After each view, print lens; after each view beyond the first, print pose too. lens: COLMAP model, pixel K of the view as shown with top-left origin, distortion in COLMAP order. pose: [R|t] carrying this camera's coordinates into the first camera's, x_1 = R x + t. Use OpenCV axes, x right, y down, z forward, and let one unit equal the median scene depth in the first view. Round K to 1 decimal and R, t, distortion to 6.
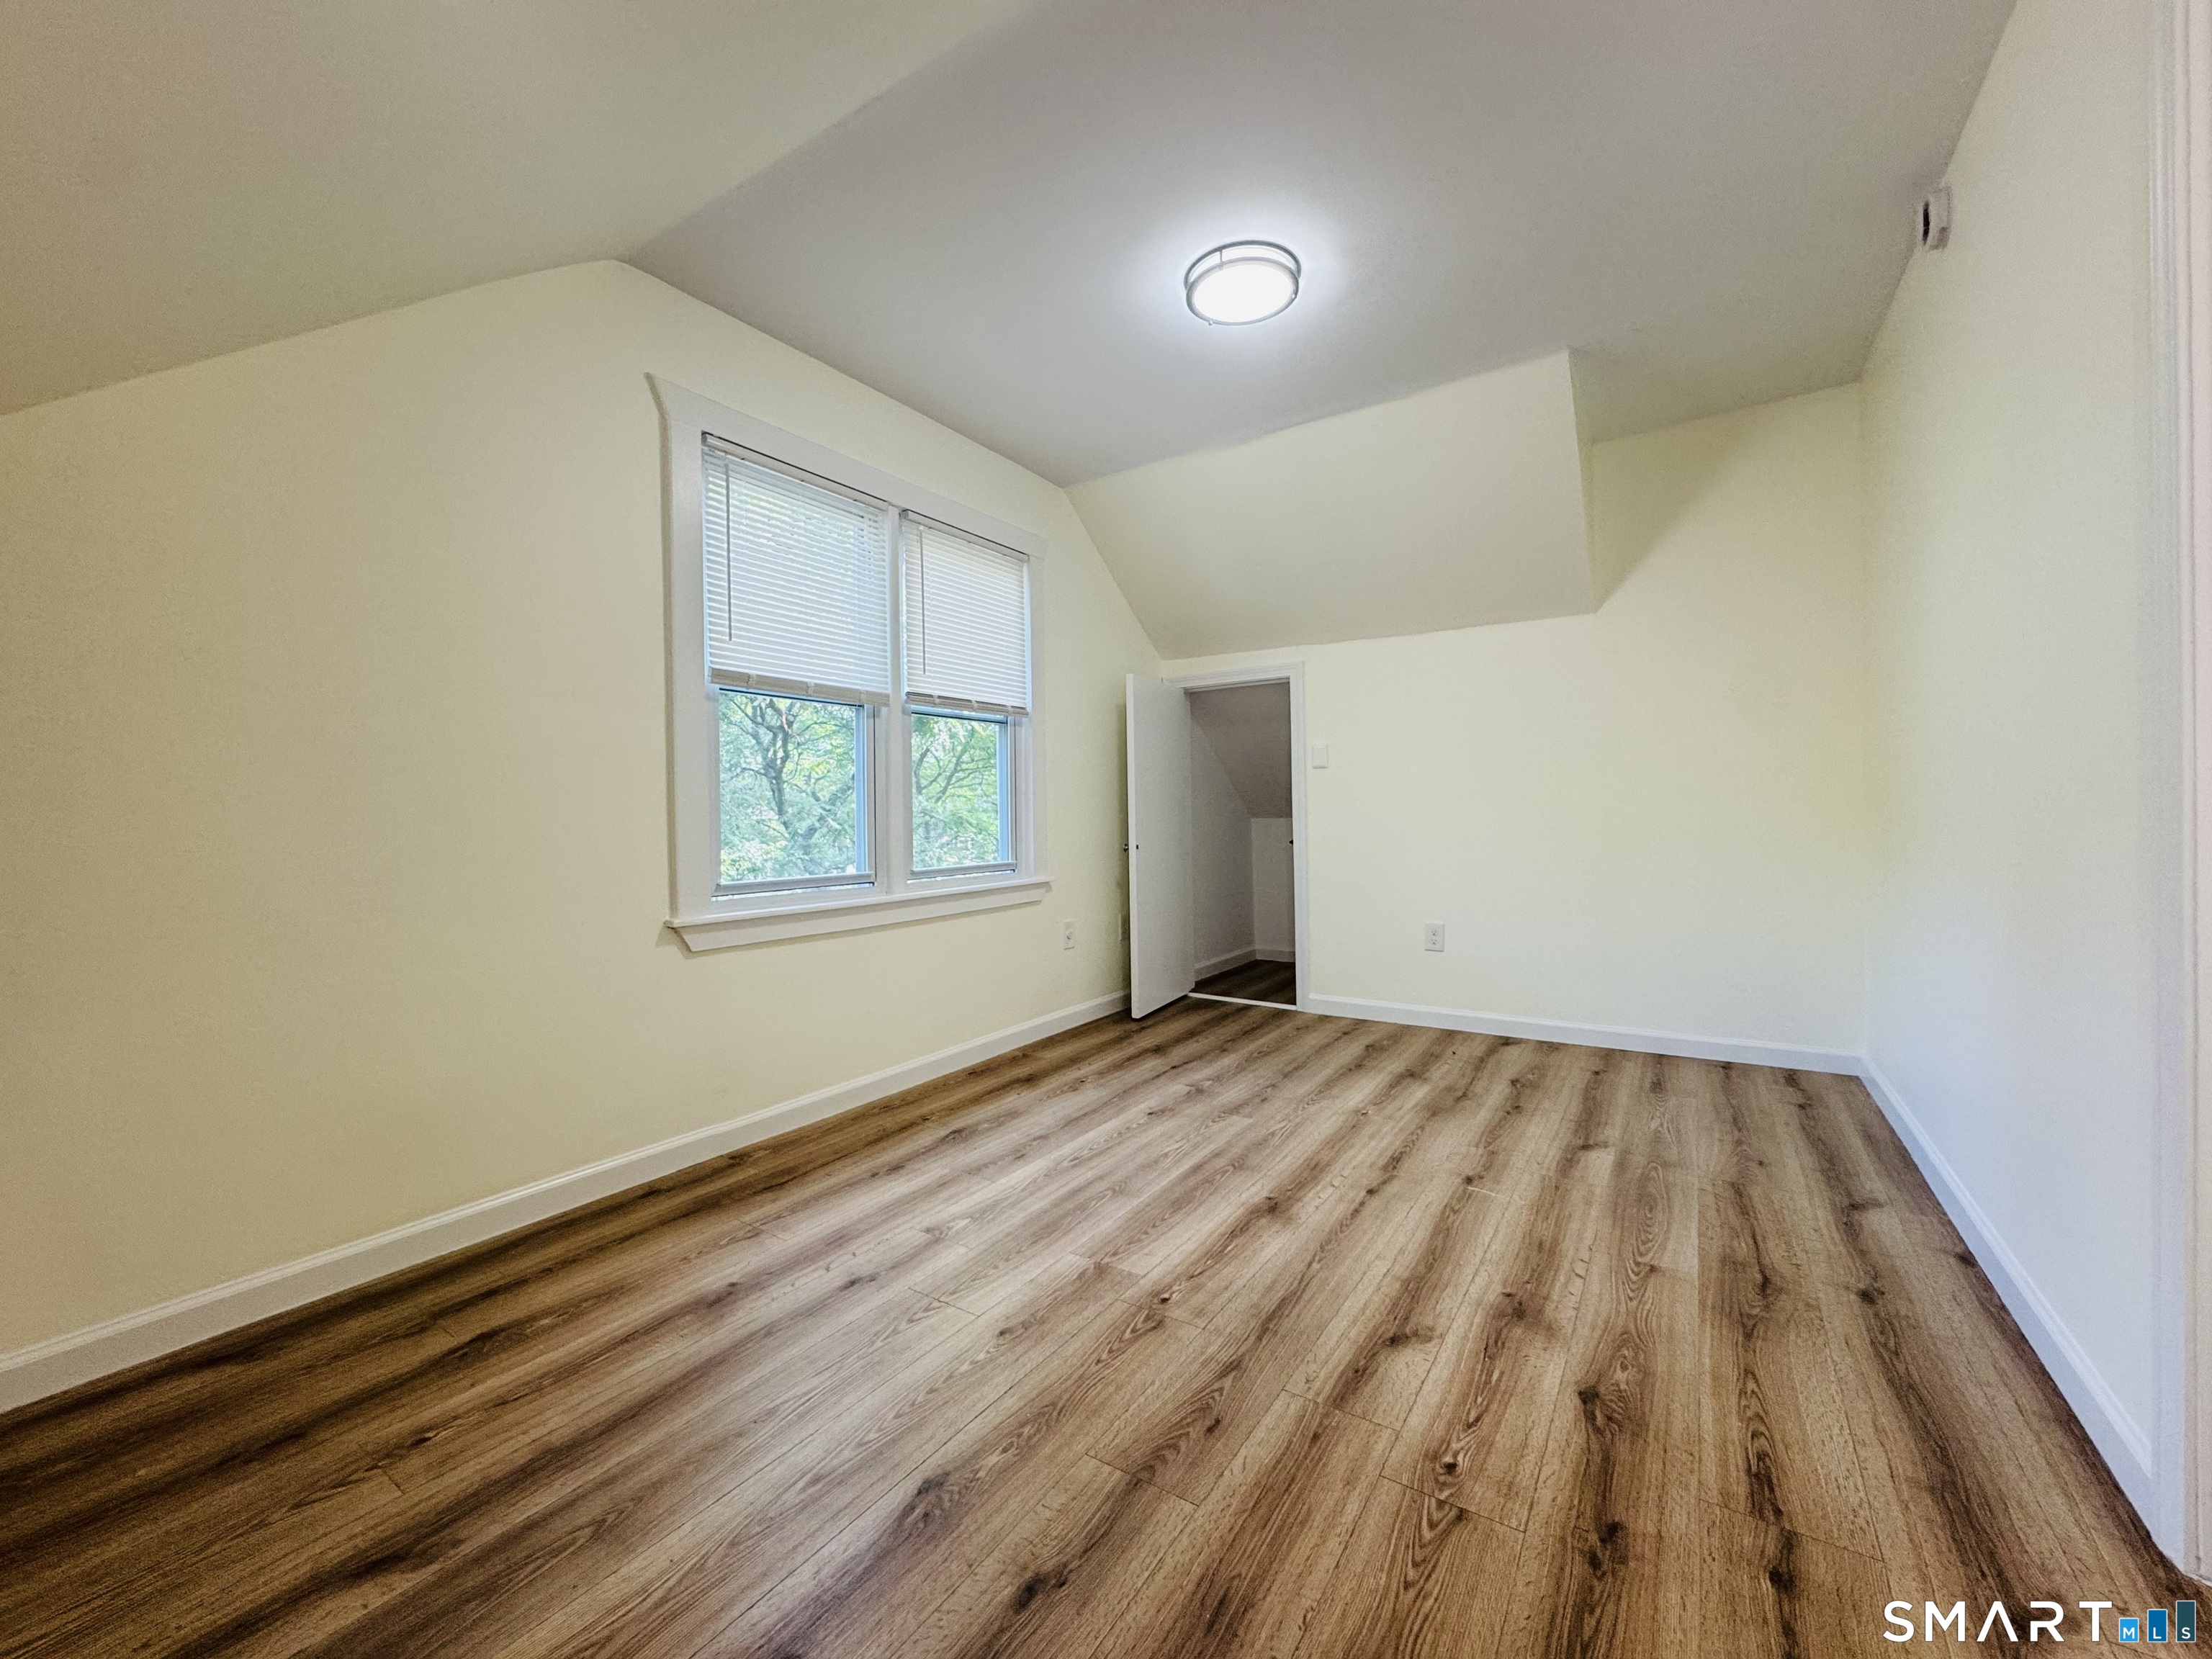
lens RADIAL K [[883.8, 0, 1102.4], [0, 883.8, 820.6], [0, 0, 1]] dist [-0.004074, 0.000237]
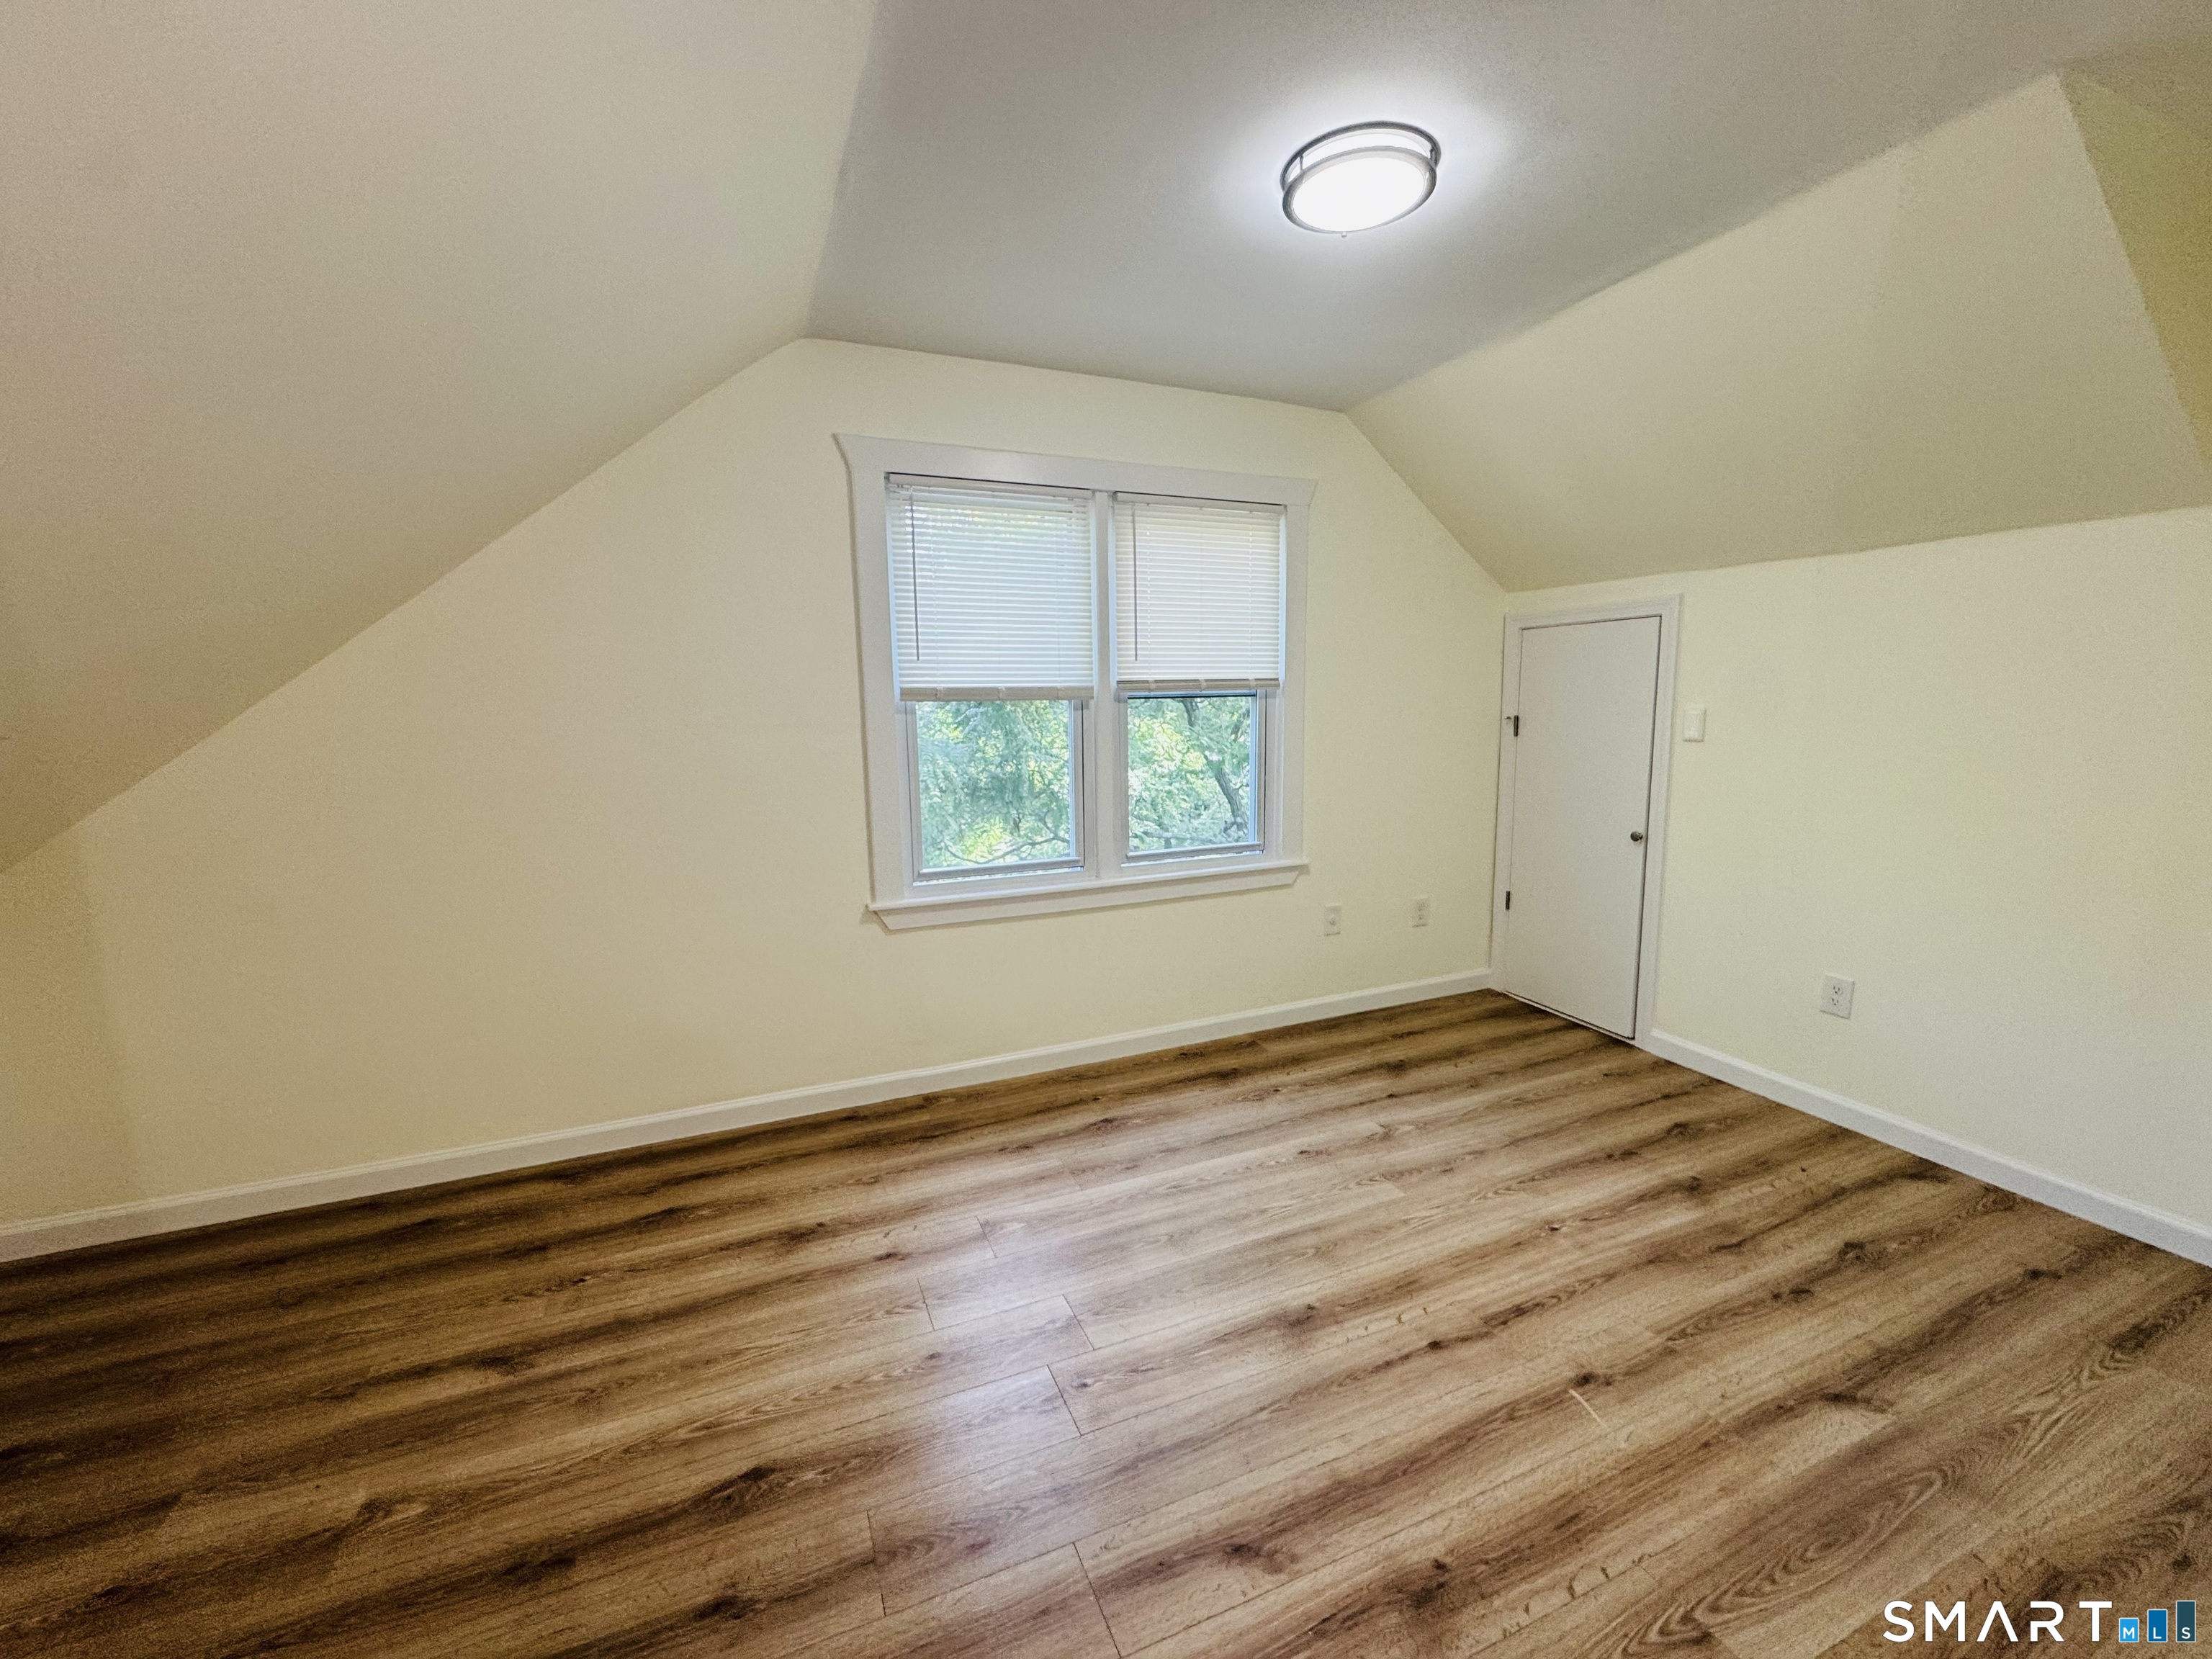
lens RADIAL K [[883.8, 0, 1106.1], [0, 883.8, 824.4], [0, 0, 1]] dist [-0.004074, 0.000237]
pose [[0.834099, 0.081582, -0.545549, 0.422786], [-0.001945, 0.989432, 0.144988, -0.168078], [0.551612, -0.119873, 0.825442, 0.189613]]
